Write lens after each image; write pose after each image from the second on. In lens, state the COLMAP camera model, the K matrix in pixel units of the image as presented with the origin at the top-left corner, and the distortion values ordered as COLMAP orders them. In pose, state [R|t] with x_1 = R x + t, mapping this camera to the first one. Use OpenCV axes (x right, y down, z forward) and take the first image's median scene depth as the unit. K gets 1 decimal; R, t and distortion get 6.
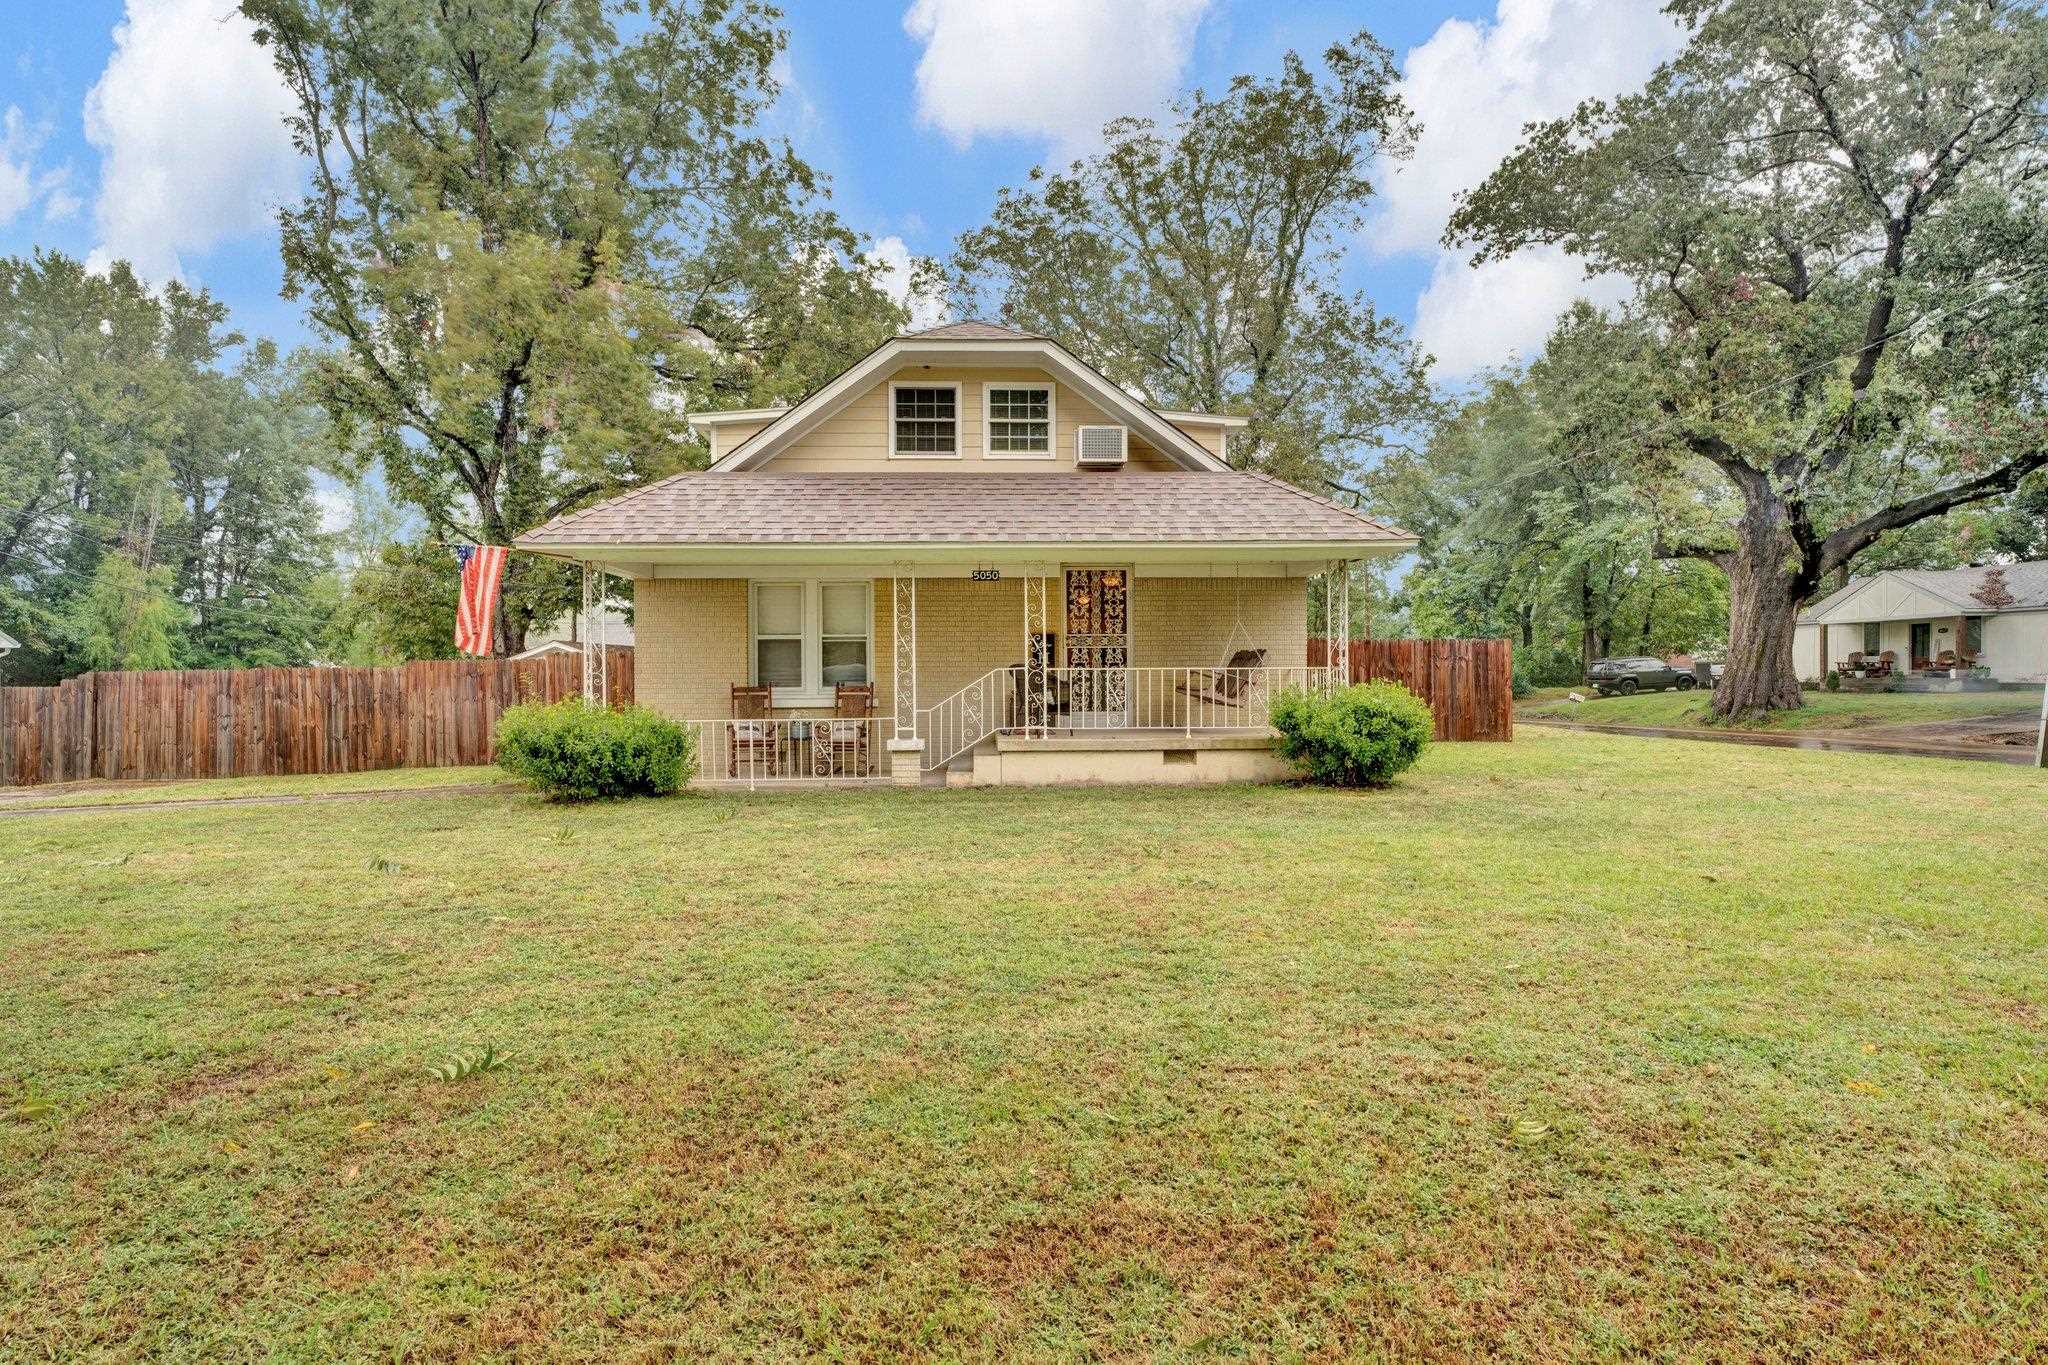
lens RADIAL K [[1135.5, 0, 1030.9], [0, 1135.5, 679.5], [0, 0, 1]] dist [0.000631, -0.001499]
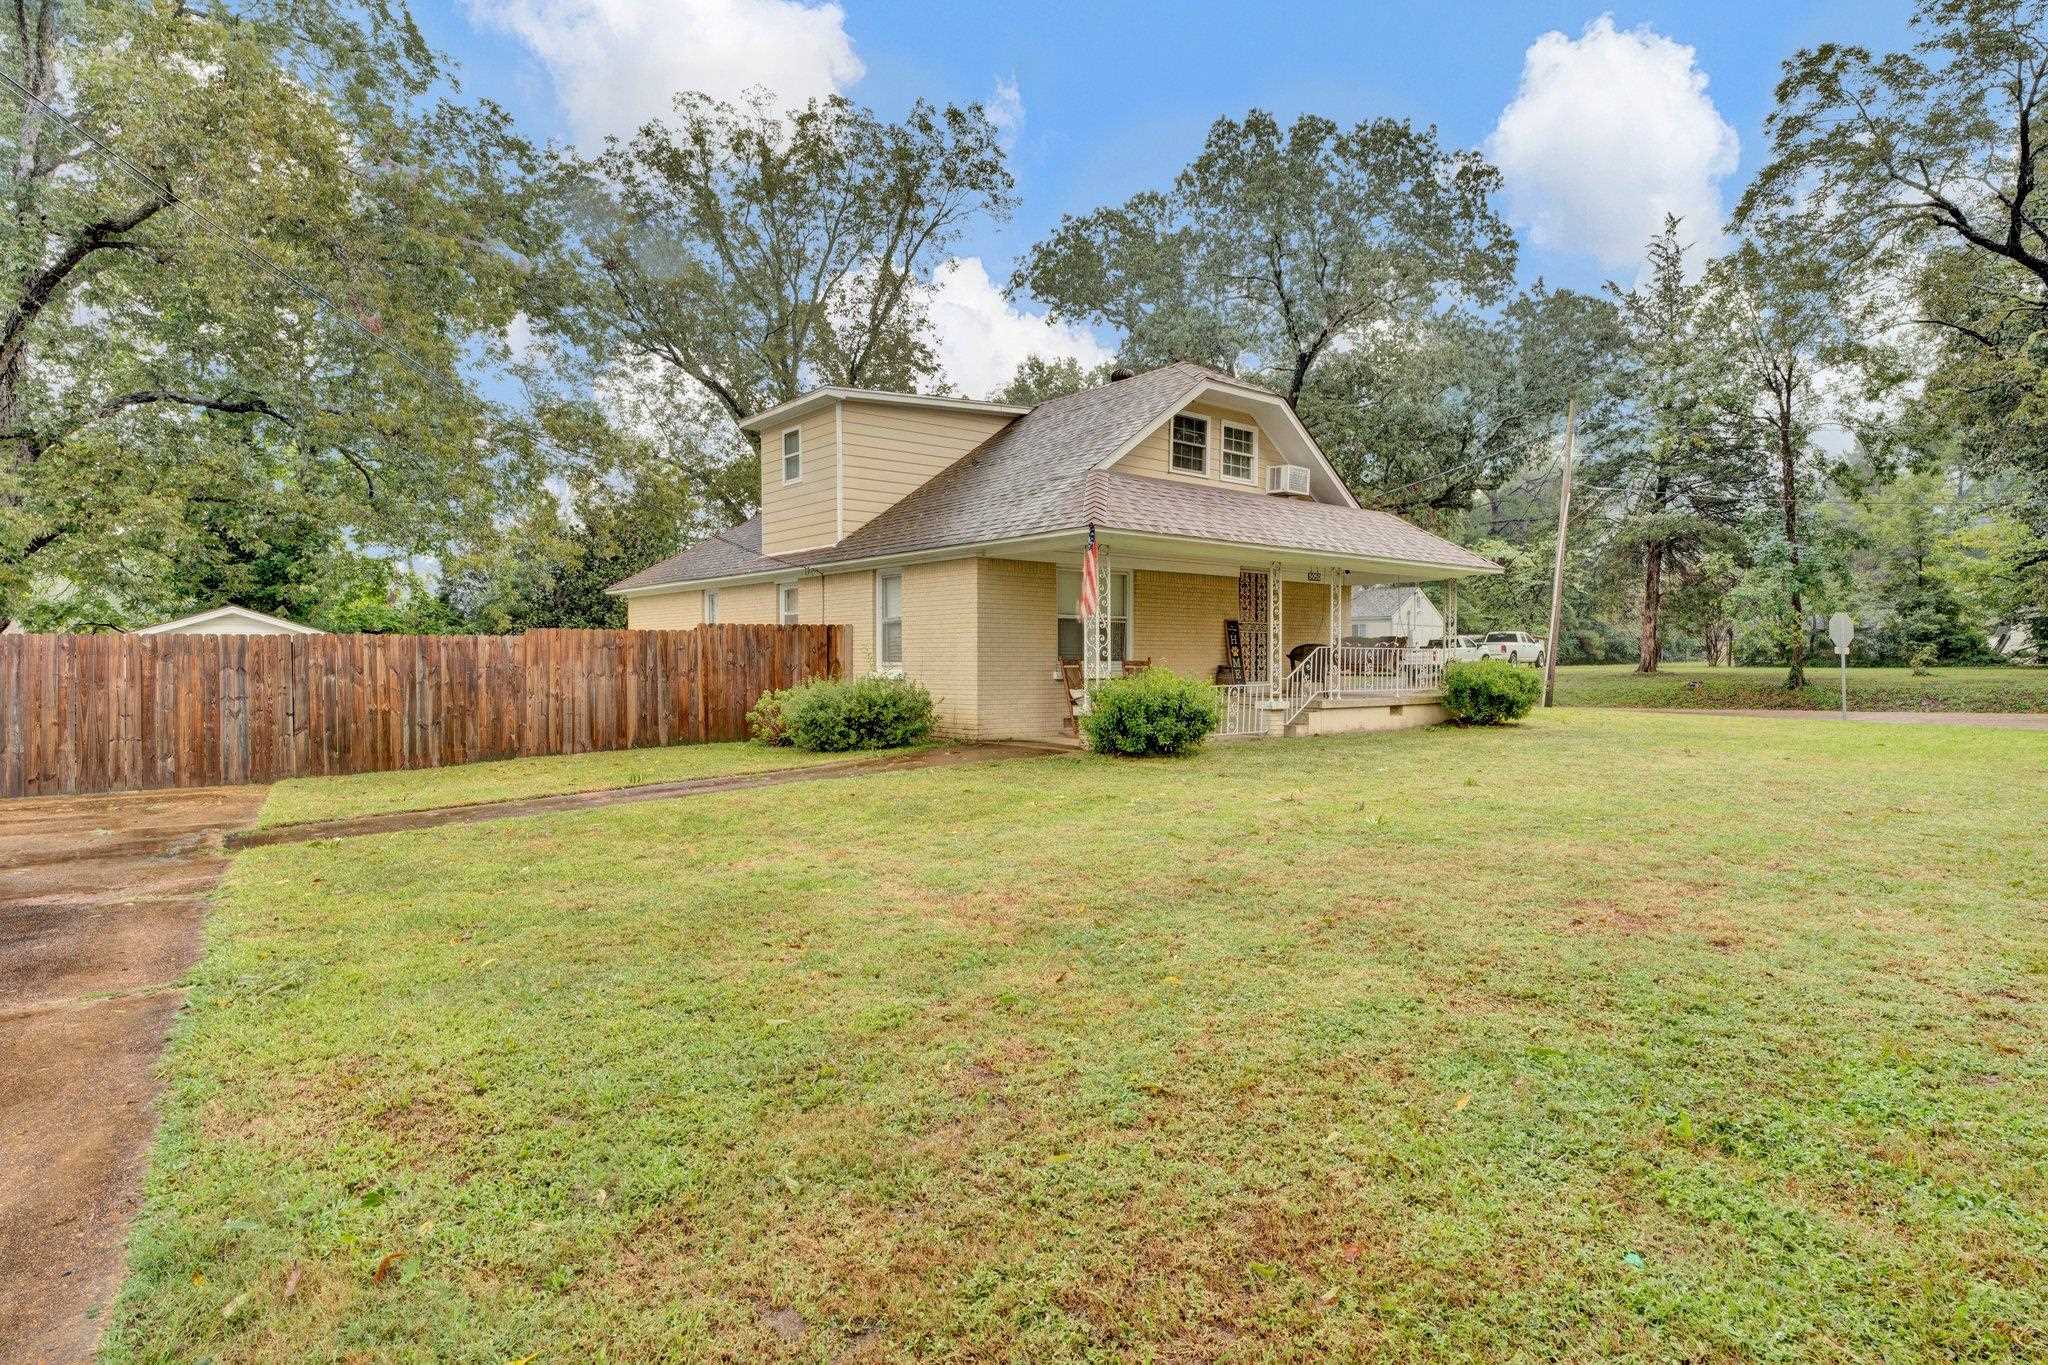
lens RADIAL K [[1135.5, 0, 1025.4], [0, 1135.5, 679.9], [0, 0, 1]] dist [0.000631, -0.001499]
pose [[0.780979, -0.003764, 0.624546, -0.780970], [-0.002952, 0.999948, 0.009717, 0.011821], [-0.624550, -0.009432, 0.780928, 0.118460]]
